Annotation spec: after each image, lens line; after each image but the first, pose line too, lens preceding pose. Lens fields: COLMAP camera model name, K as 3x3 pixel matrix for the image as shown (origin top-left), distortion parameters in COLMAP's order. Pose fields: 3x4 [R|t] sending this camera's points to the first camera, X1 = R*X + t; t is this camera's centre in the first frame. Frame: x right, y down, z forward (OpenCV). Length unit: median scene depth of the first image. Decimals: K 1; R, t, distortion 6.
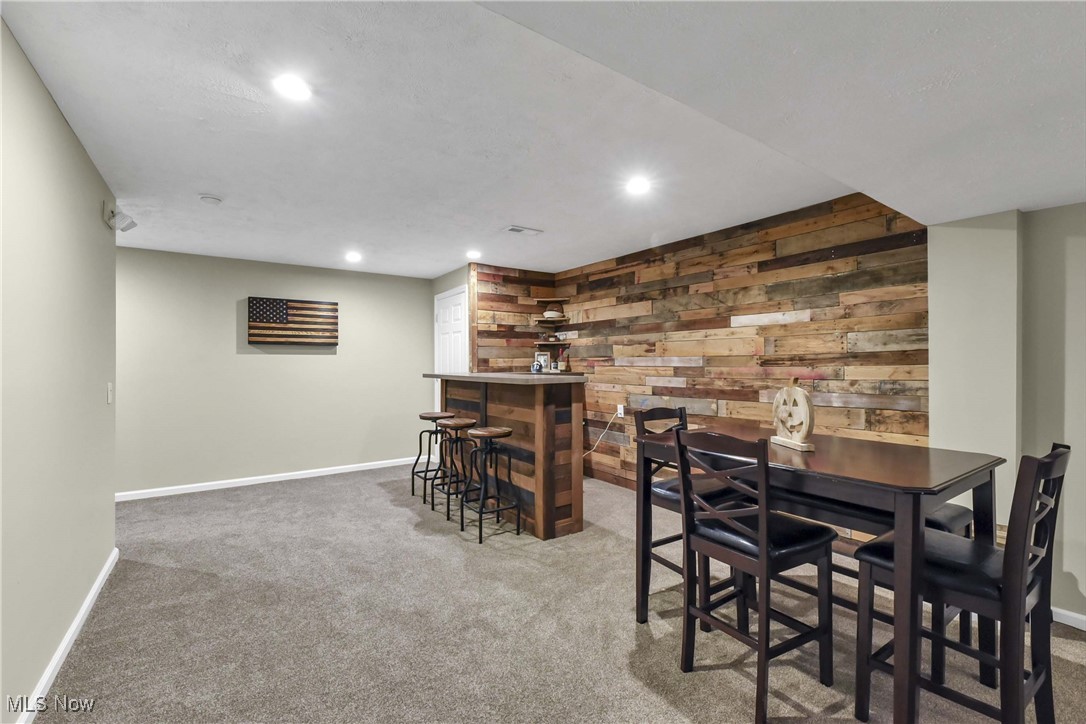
lens RADIAL K [[471.6, 0, 549.4], [0, 471.6, 364.5], [0, 0, 1]] dist [0.000992, 0.000057]
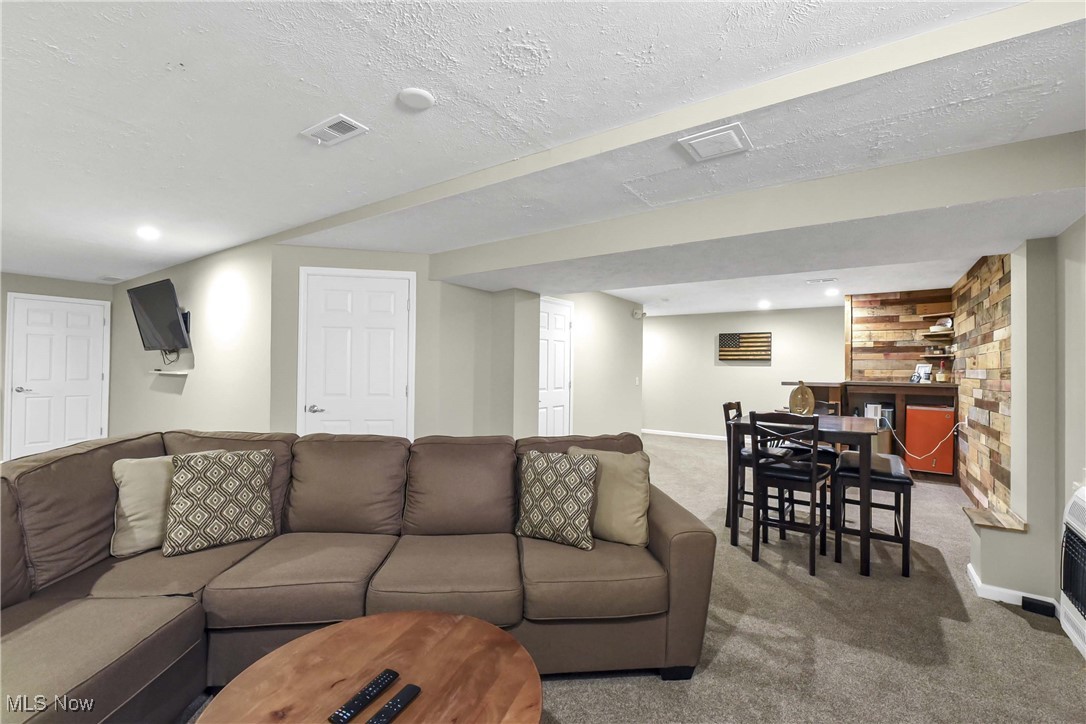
lens RADIAL K [[471.6, 0, 543.1], [0, 471.6, 363.4], [0, 0, 1]] dist [0.000992, 0.000057]
pose [[0.336737, -0.003760, -0.941591, 0.871957], [-0.017144, 0.999802, -0.010124, -0.002660], [0.941443, 0.019551, 0.336605, -0.236026]]
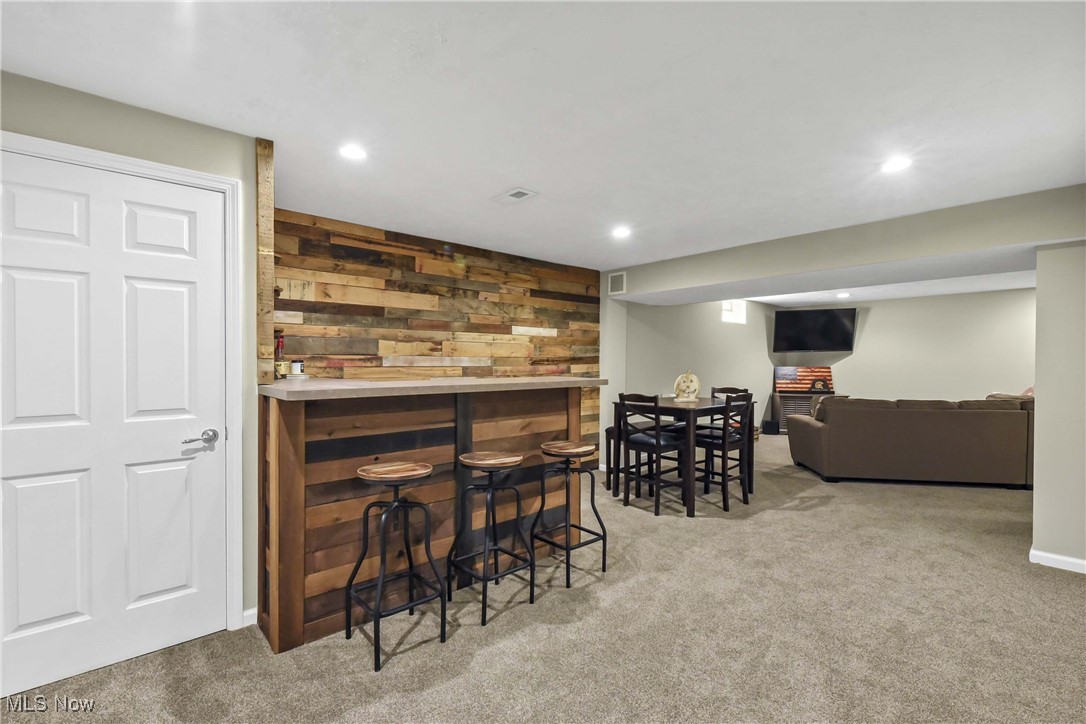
lens RADIAL K [[471.6, 0, 548.4], [0, 471.6, 366.8], [0, 0, 1]] dist [0.000992, 0.000057]
pose [[-0.127062, -0.008991, 0.991854, -0.736727], [0.001965, 0.999955, 0.009316, -0.003757], [-0.991893, 0.003133, -0.127038, 0.900982]]
